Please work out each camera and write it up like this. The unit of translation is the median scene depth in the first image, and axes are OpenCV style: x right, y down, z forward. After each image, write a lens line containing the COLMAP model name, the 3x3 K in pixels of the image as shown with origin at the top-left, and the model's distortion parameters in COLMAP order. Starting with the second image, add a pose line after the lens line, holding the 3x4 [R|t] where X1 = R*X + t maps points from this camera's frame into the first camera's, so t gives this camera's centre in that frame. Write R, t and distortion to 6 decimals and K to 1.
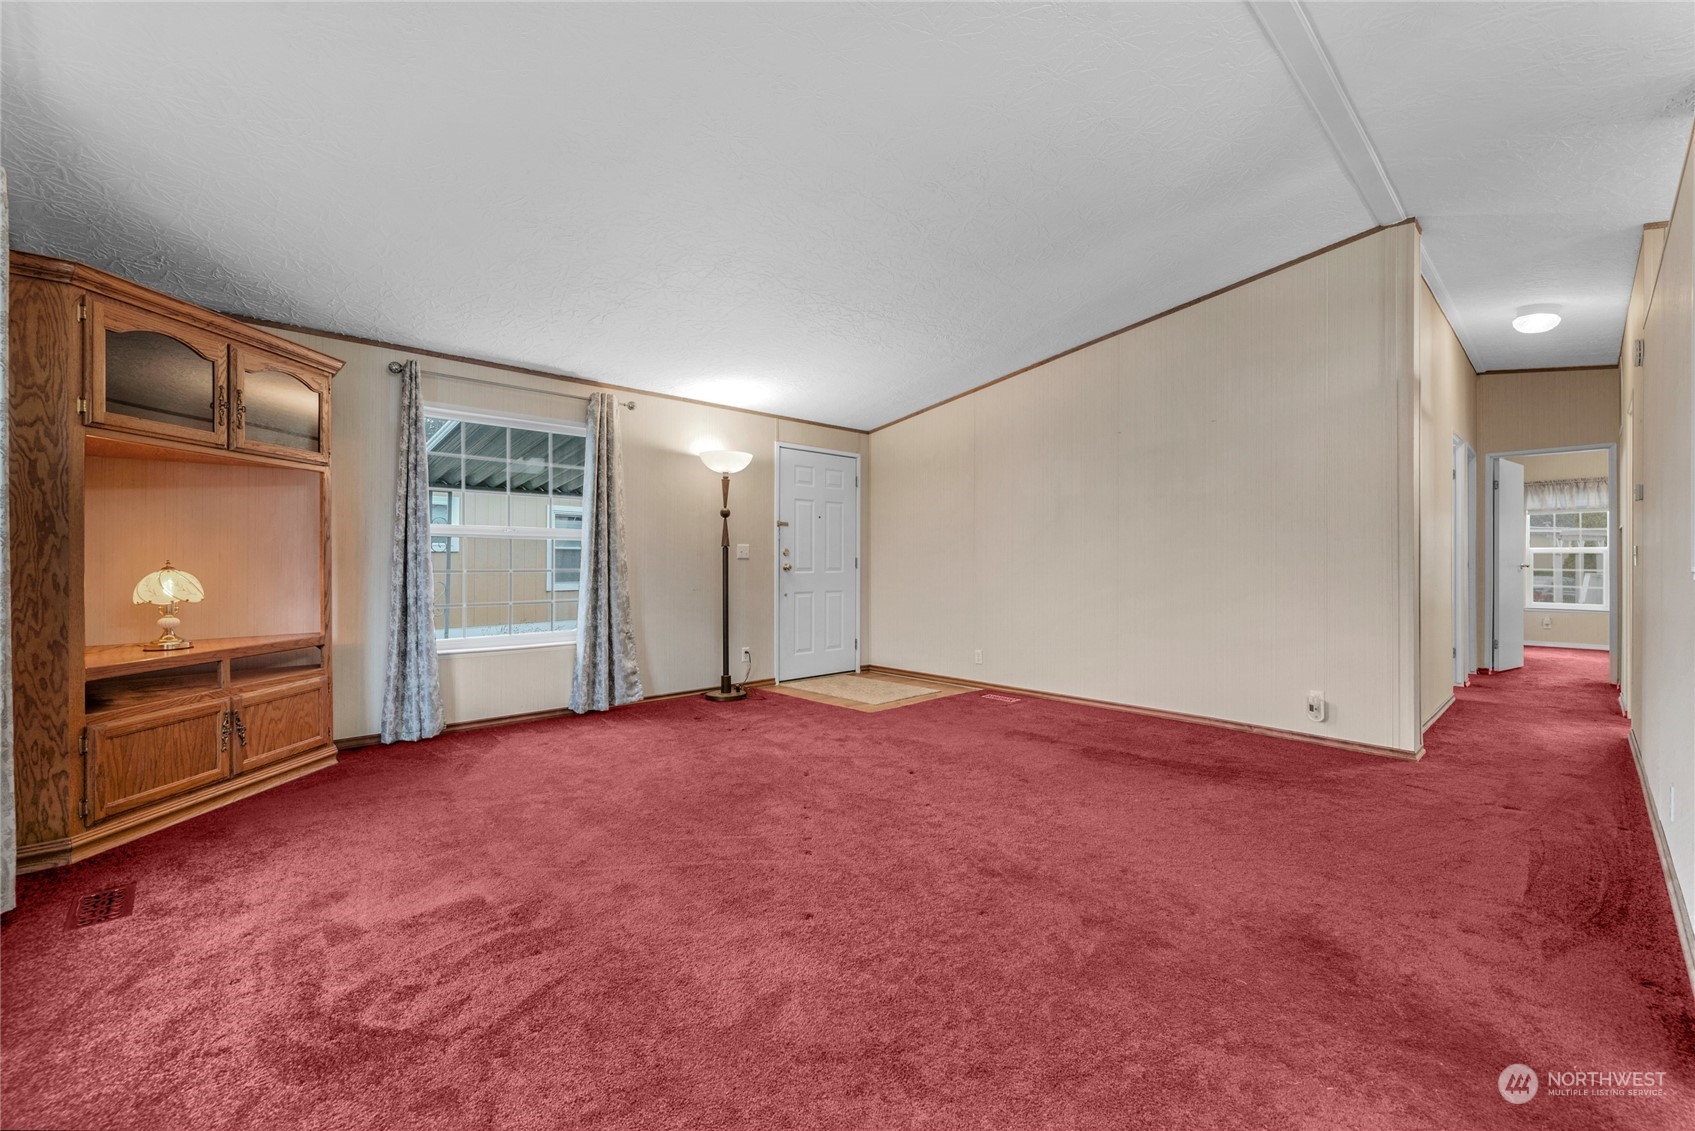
lens RADIAL K [[709.7, 0, 865.4], [0, 709.7, 558.6], [0, 0, 1]] dist [0.004282, 0.000752]
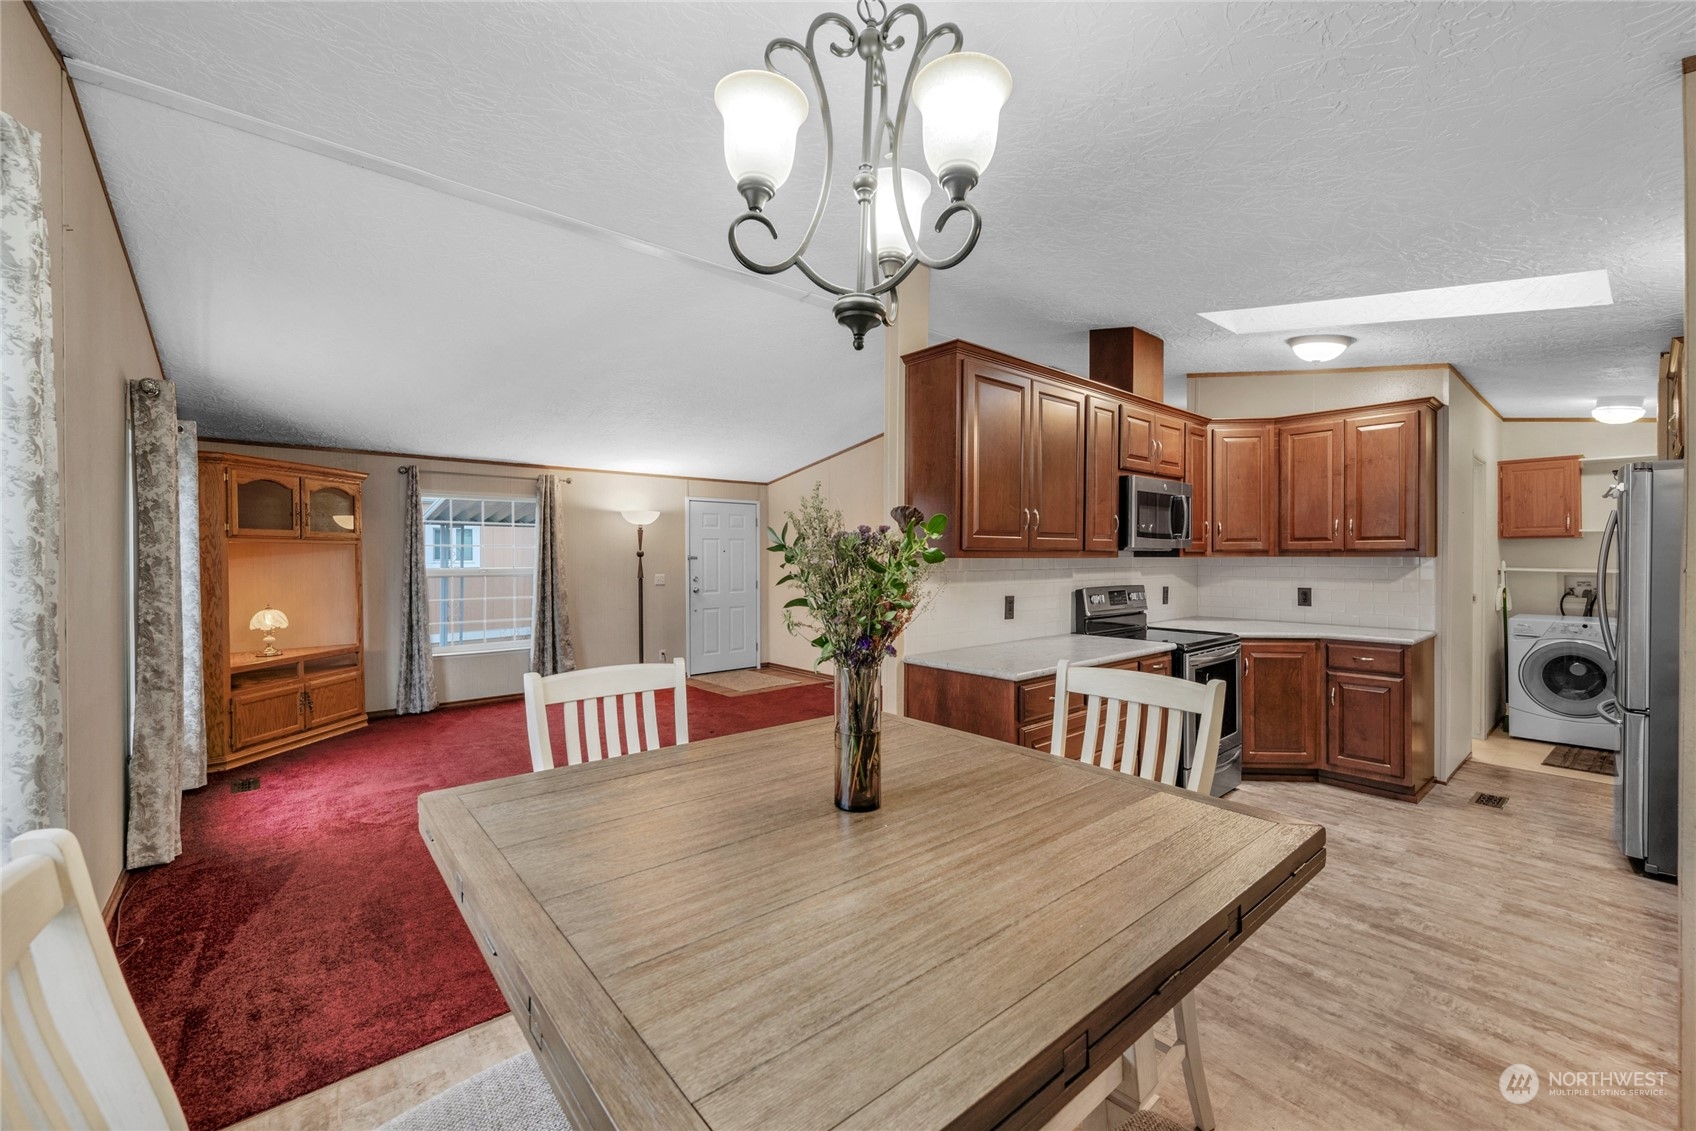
lens RADIAL K [[706.5, 0, 862.0], [0, 706.5, 558.5], [0, 0, 1]] dist [0.002090, 0.000483]
pose [[0.998356, -0.009641, -0.056497, 0.423951], [0.010028, 0.999928, 0.006579, -0.080664], [0.056429, -0.007134, 0.998381, -0.480920]]
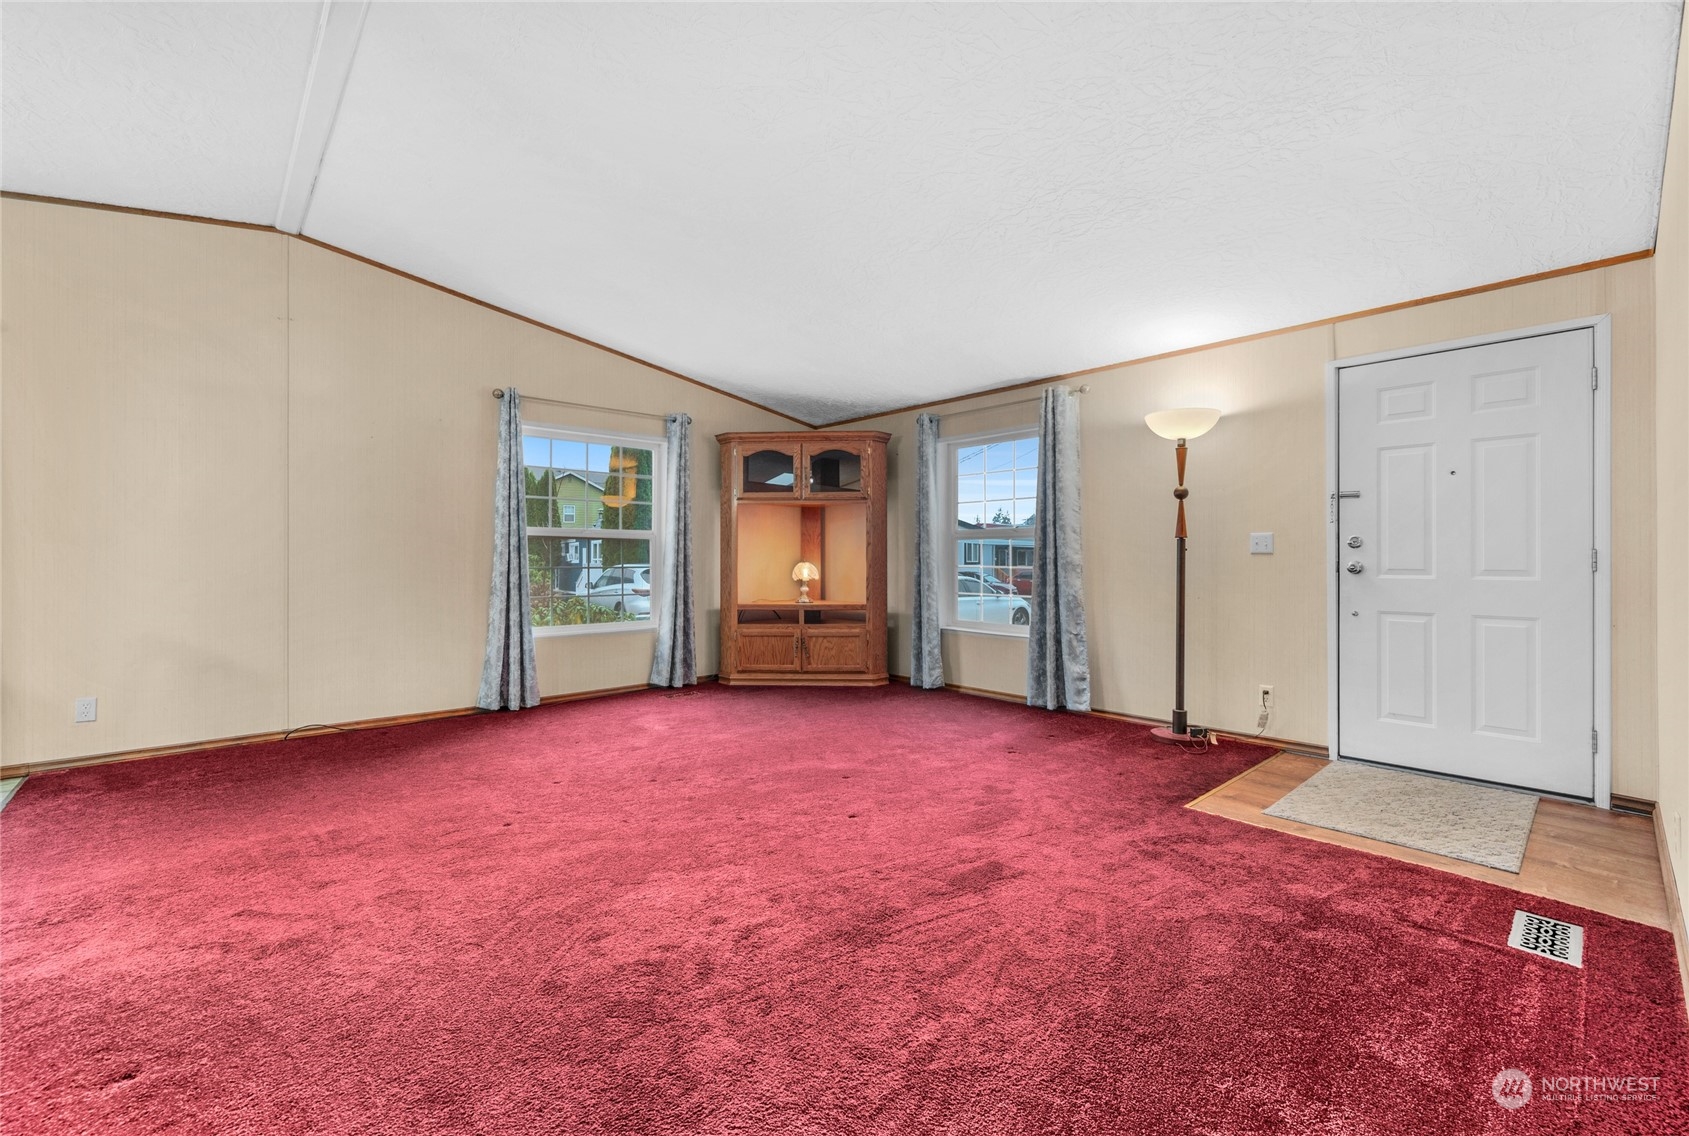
lens RADIAL K [[703.6, 0, 825.9], [0, 703.6, 565.4], [0, 0, 1]] dist [0.002090, 0.000483]
pose [[-0.043936, 0.000956, -0.999034, 0.754975], [-0.001914, 0.999998, 0.001041, 0.016247], [0.999033, 0.001957, -0.043934, 0.887955]]
